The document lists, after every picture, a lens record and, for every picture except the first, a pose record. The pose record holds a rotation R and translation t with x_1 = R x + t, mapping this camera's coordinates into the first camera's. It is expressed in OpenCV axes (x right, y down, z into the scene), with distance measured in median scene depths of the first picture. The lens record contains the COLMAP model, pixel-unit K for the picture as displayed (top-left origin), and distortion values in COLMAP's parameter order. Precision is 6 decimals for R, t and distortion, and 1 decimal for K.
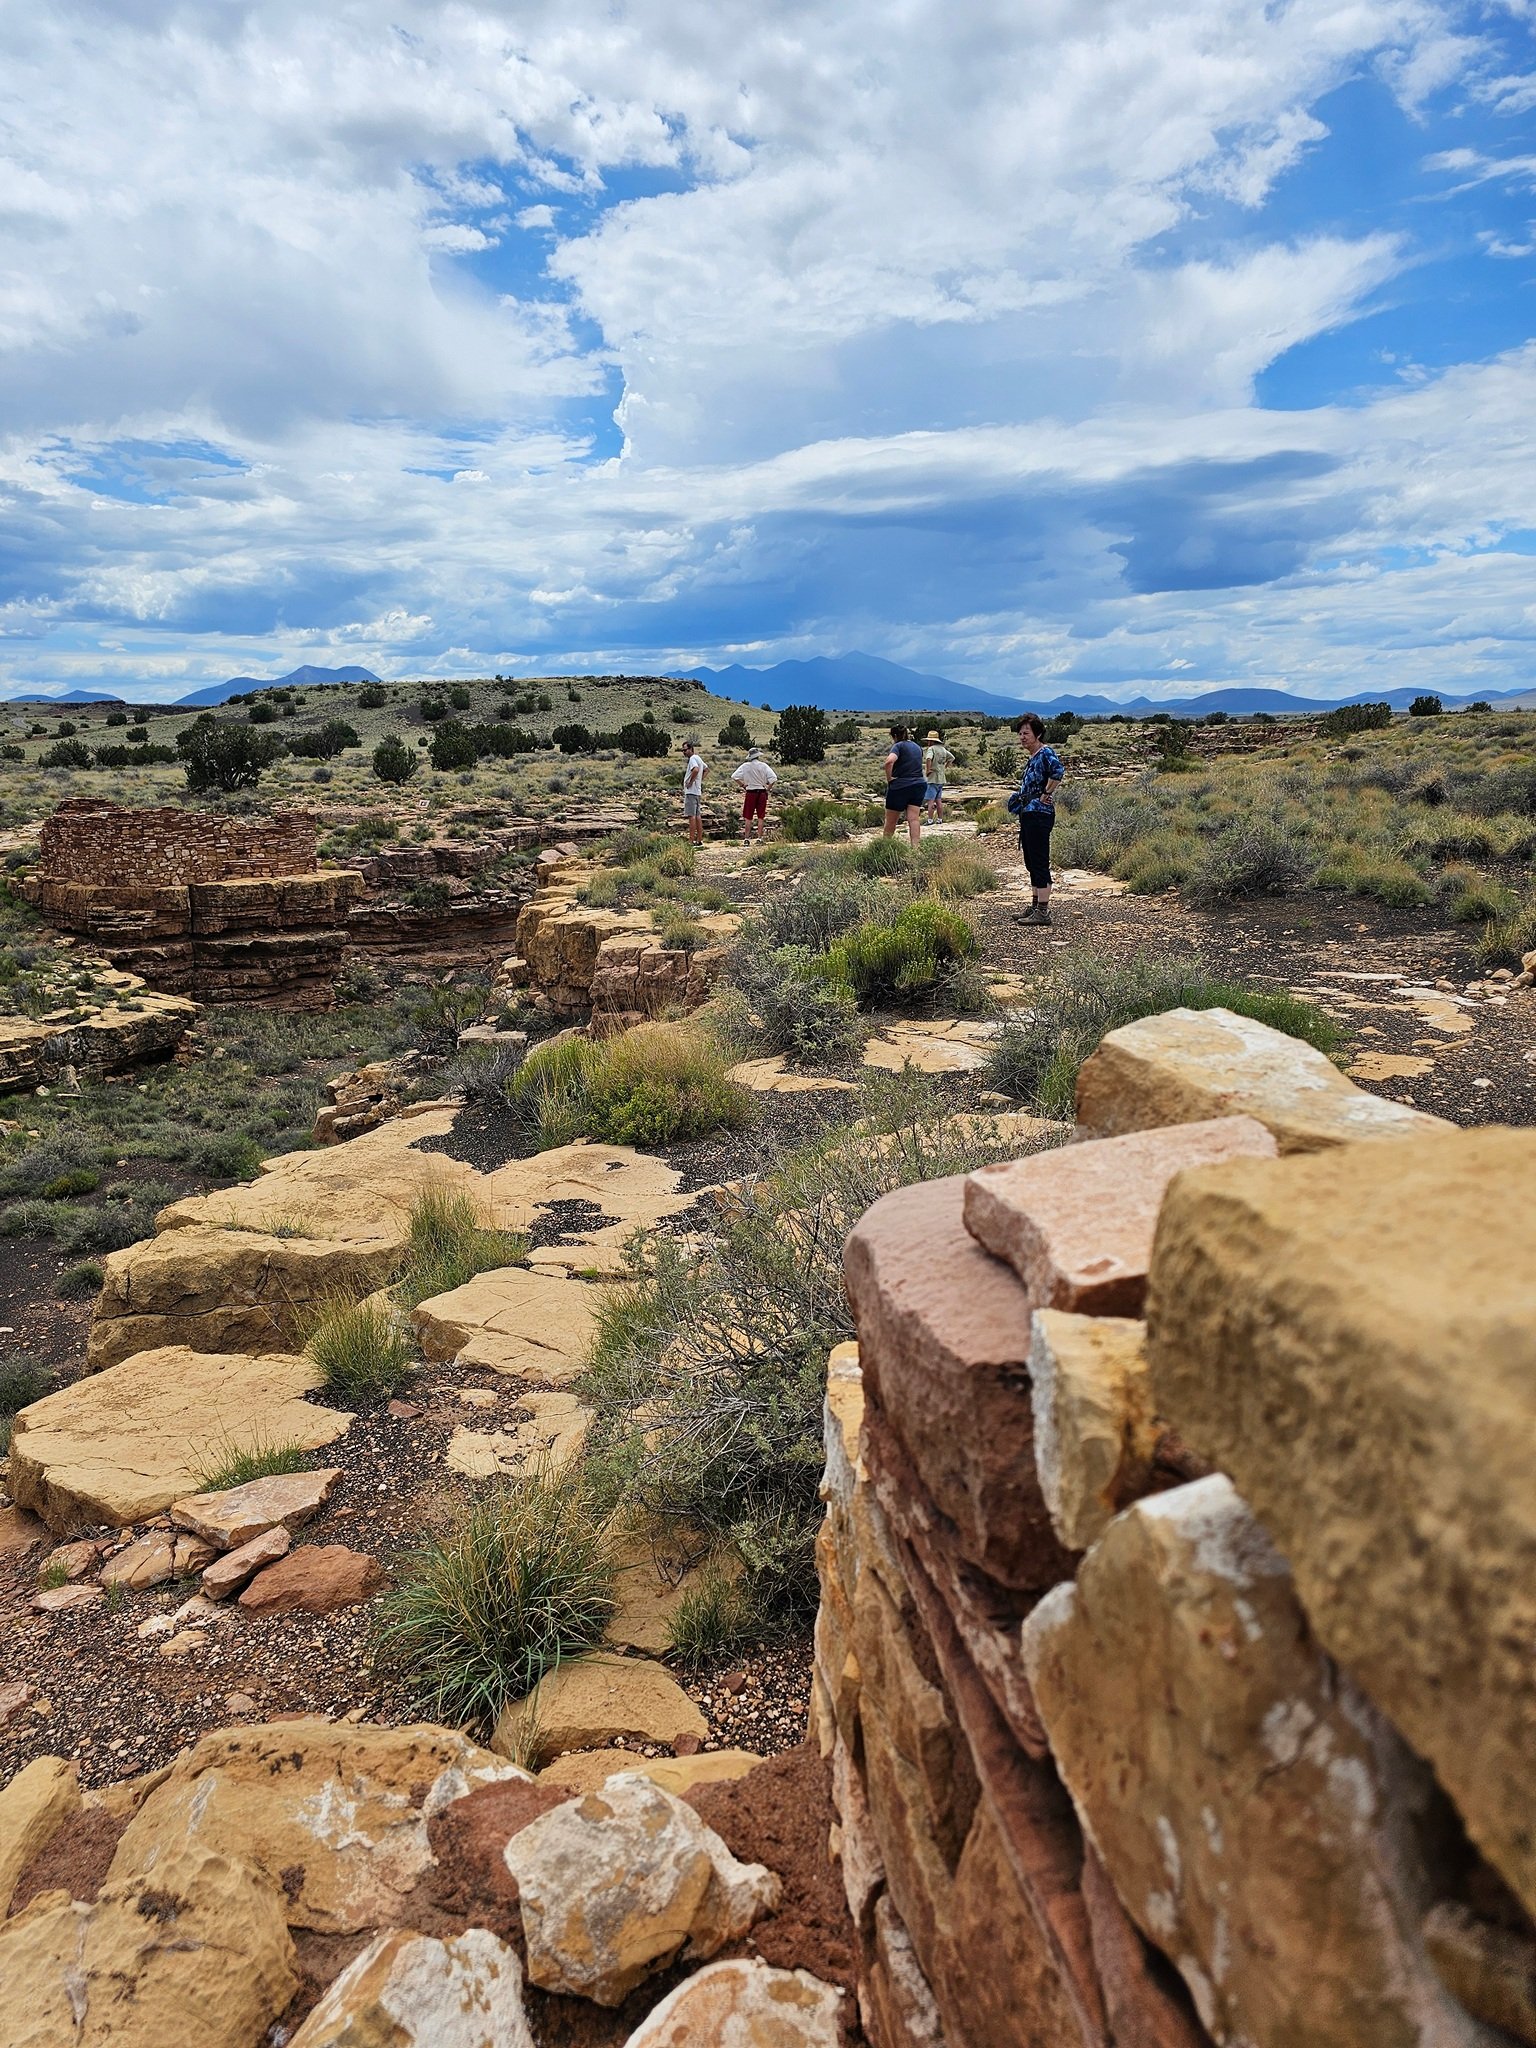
lens RADIAL K [[1373.5, 0, 768.0], [0, 1373.5, 1024.0], [0, 0, 1]] dist [0.079844, -0.114175]
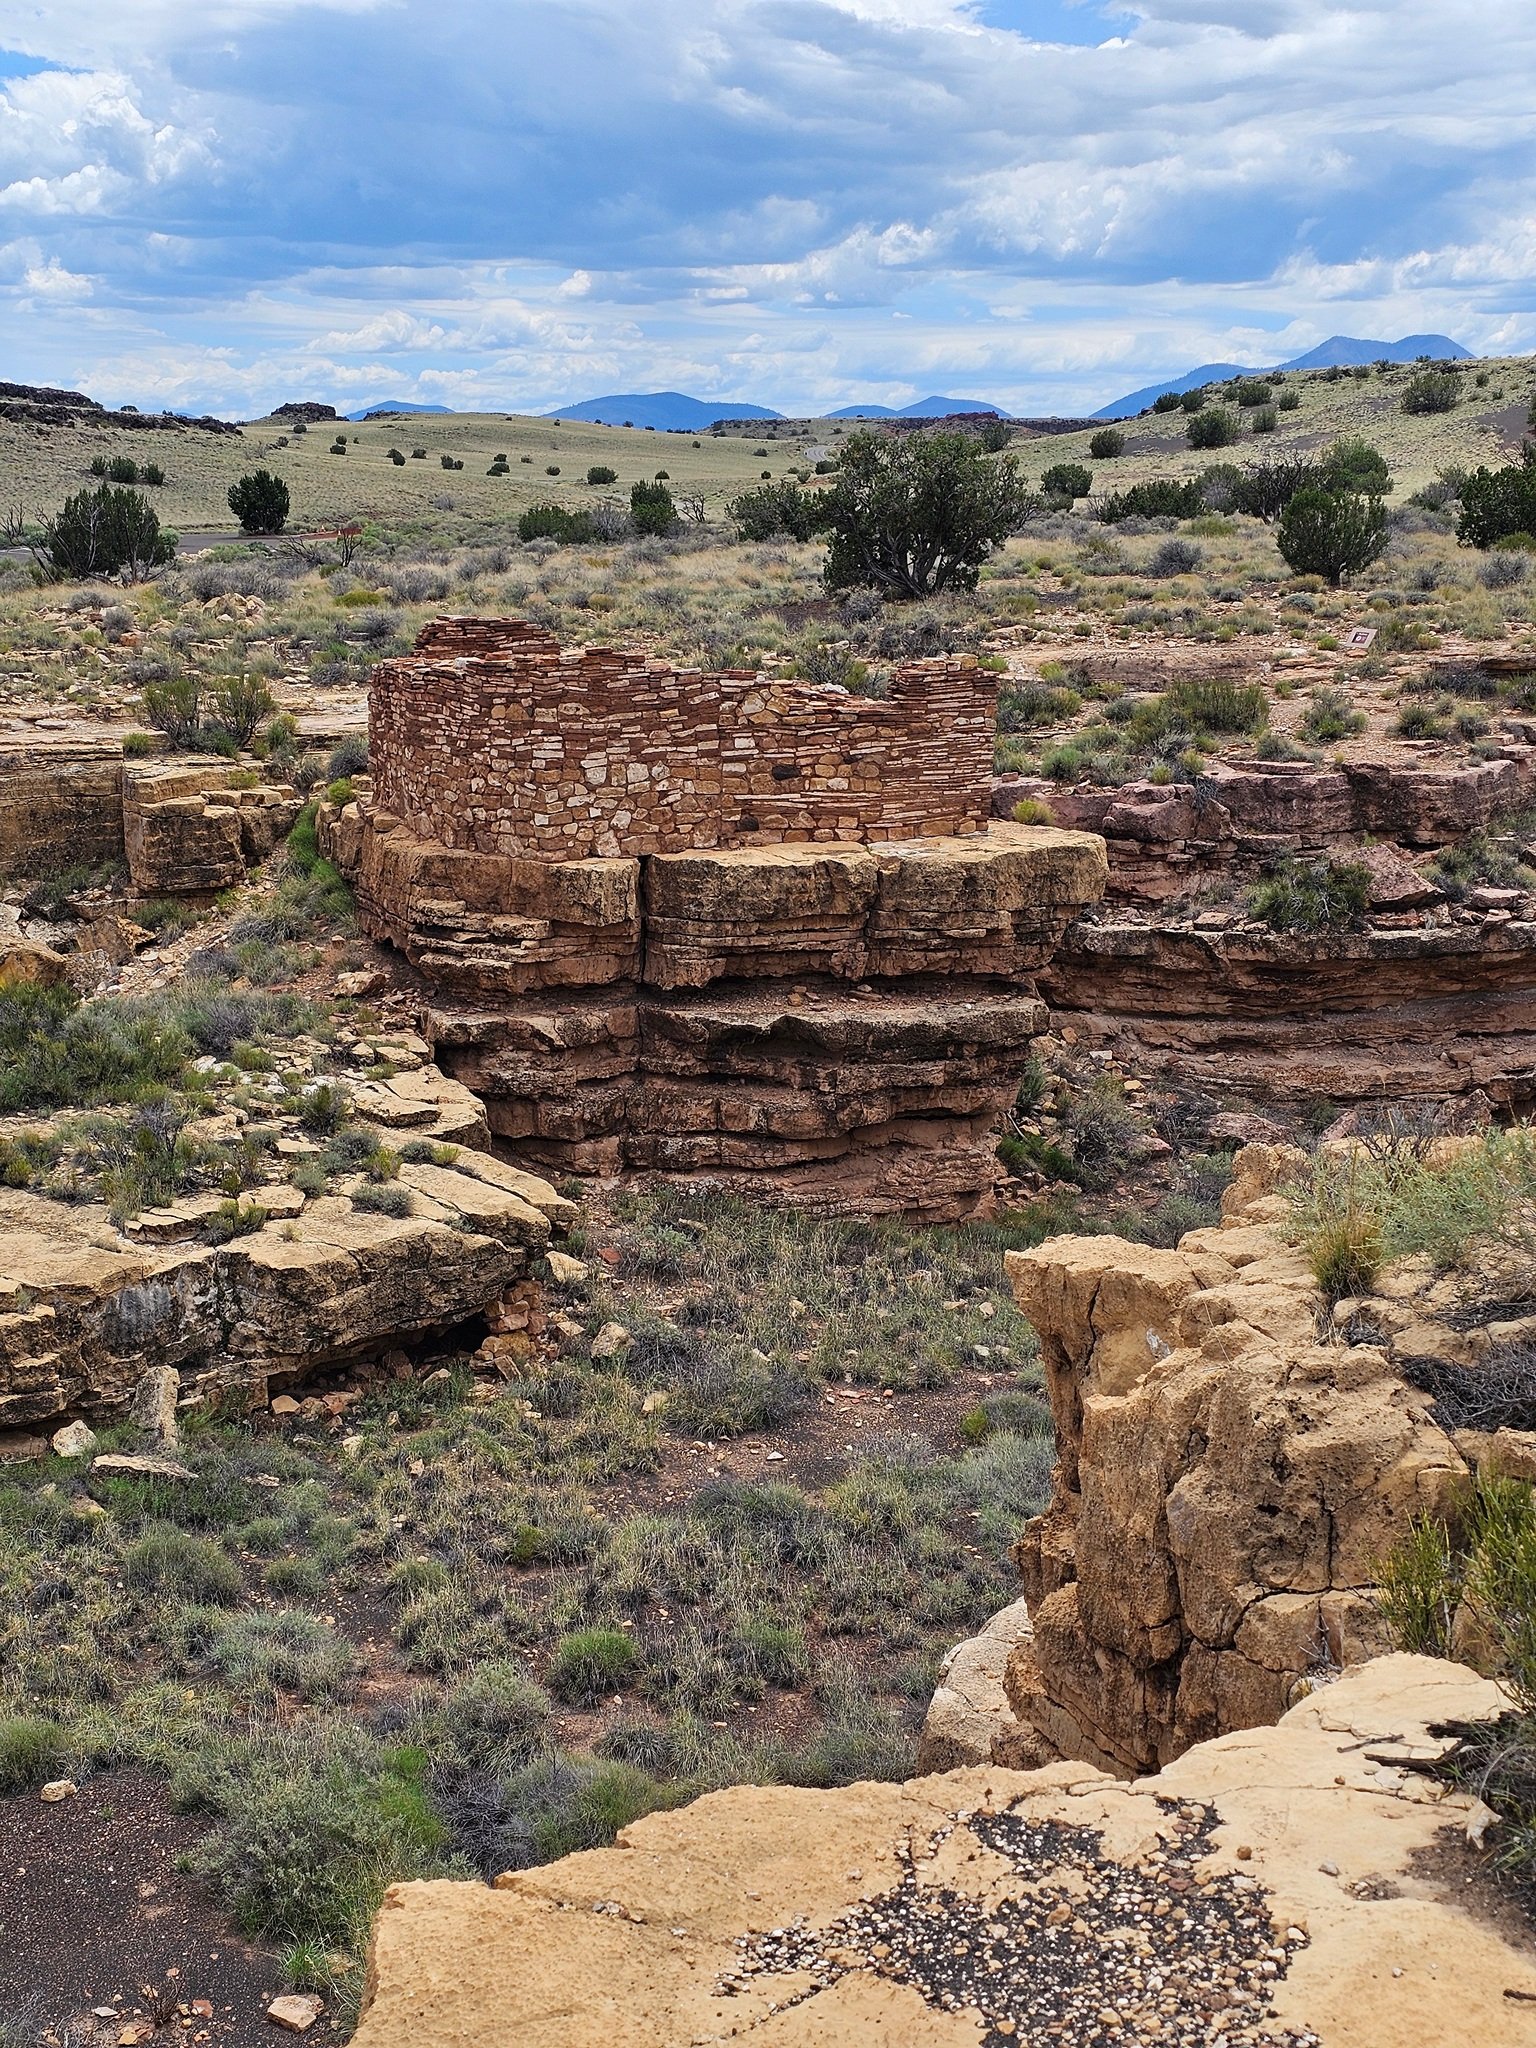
lens RADIAL K [[2802.5, 0, 768.0], [0, 2802.5, 1024.0], [0, 0, 1]] dist [0.285078, -0.853855]
pose [[0.878242, 0.092260, -0.469232, -0.022165], [-0.098836, 0.995047, 0.010657, -0.061748], [0.467891, 0.037017, 0.883011, 0.319002]]
